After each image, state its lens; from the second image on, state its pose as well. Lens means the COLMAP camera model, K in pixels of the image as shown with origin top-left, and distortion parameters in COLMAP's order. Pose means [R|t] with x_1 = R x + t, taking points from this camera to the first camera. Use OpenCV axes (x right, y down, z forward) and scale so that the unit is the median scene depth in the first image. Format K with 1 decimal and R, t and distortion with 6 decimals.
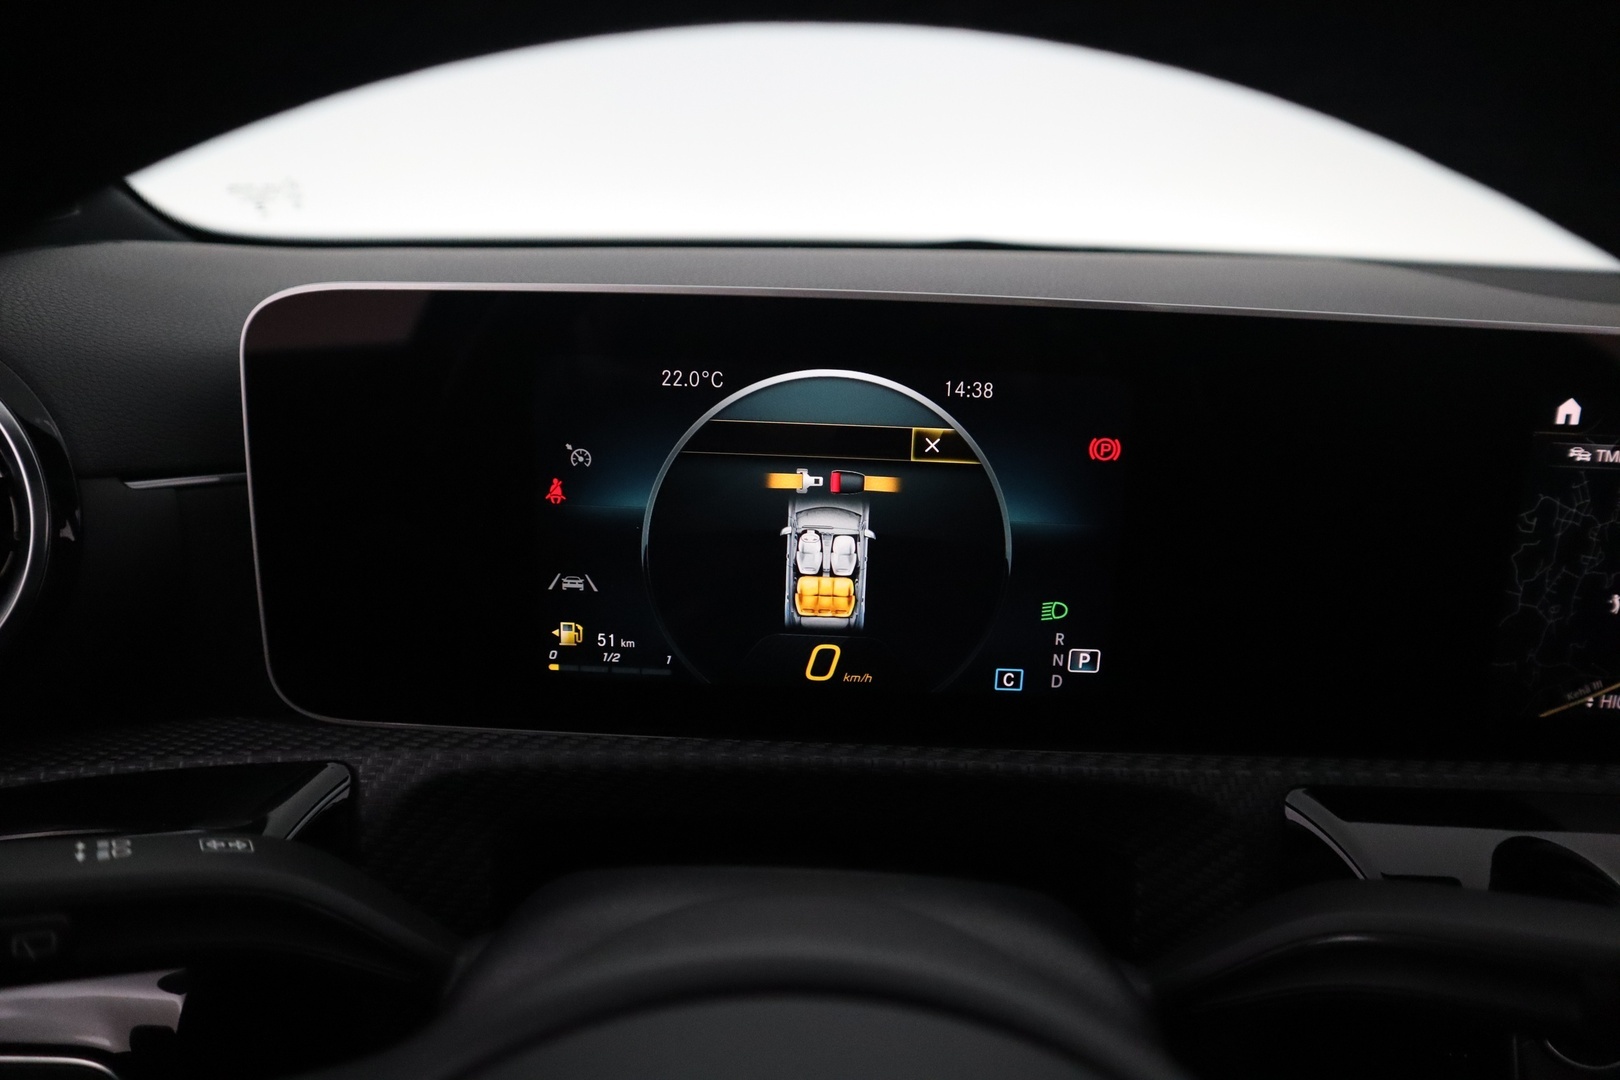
lens RADIAL K [[1517.1, 0, 810.0], [0, 1517.1, 540.0], [0, 0, 1]] dist [0.153669, 0.000473]
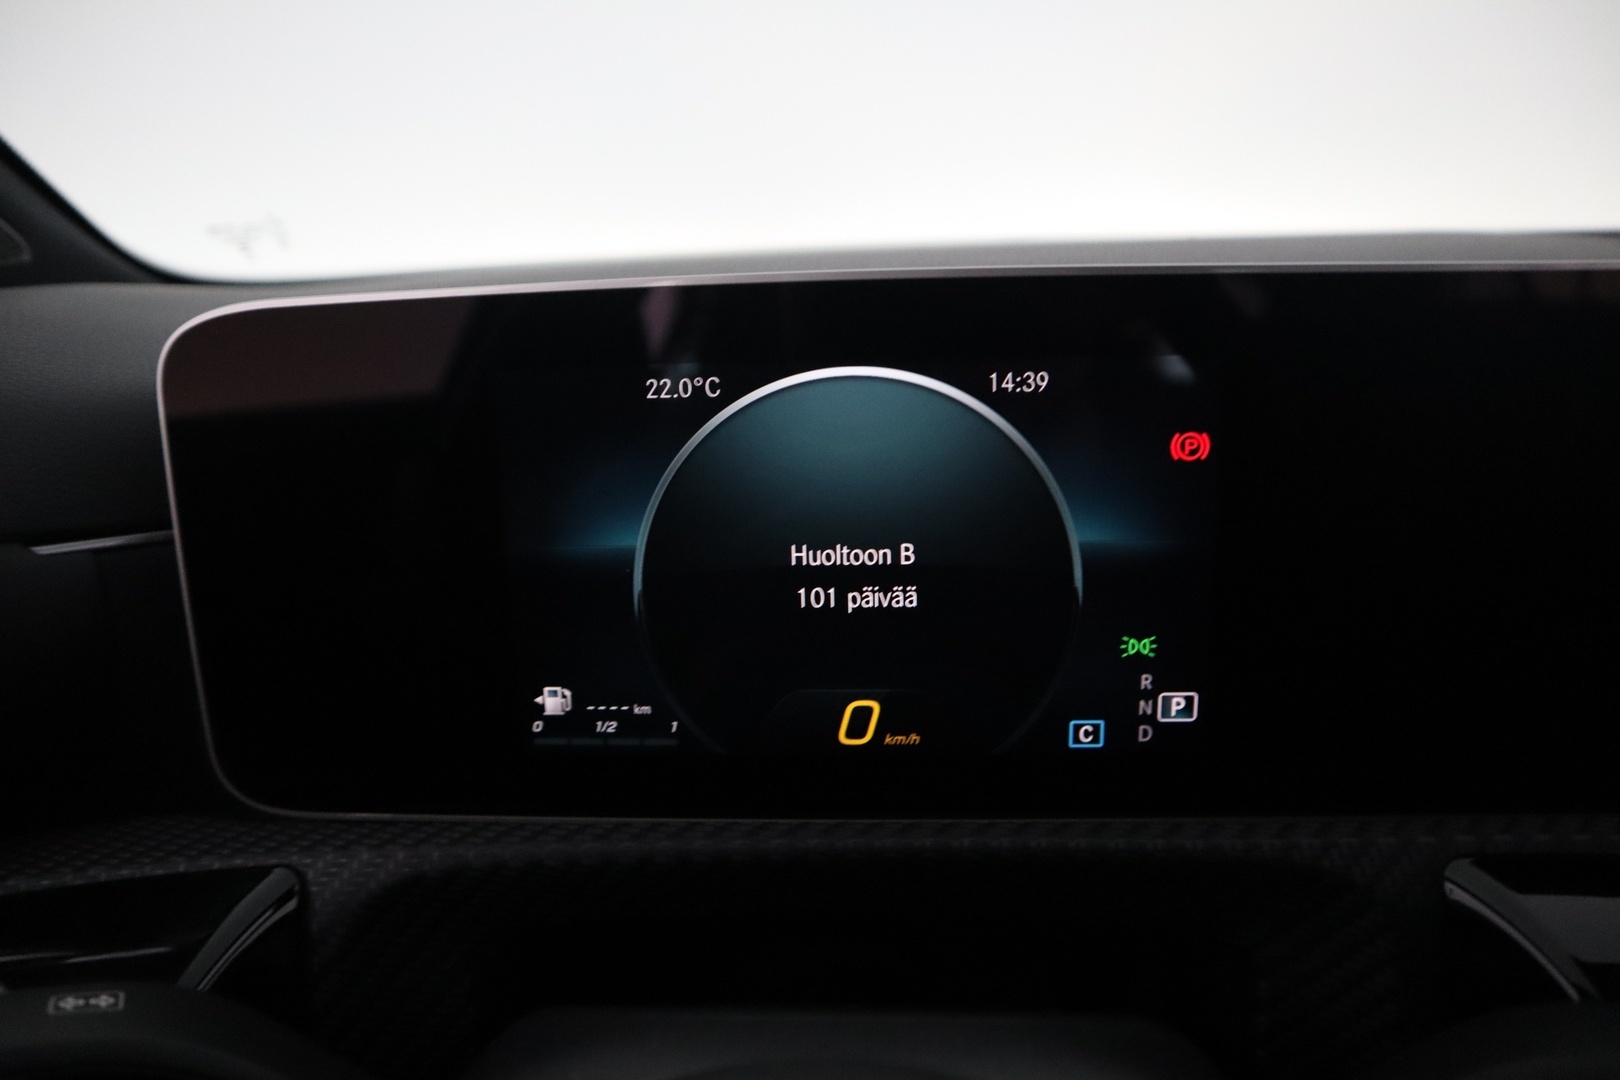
lens RADIAL K [[1380.5, 0, 810.0], [0, 1380.5, 540.0], [0, 0, 1]] dist [-0.004613, 0.128919]
pose [[0.997286, -0.049447, -0.054556, 0.028780], [0.047865, 0.998405, -0.029935, 0.002713], [0.055949, 0.027243, 0.998062, 0.254787]]
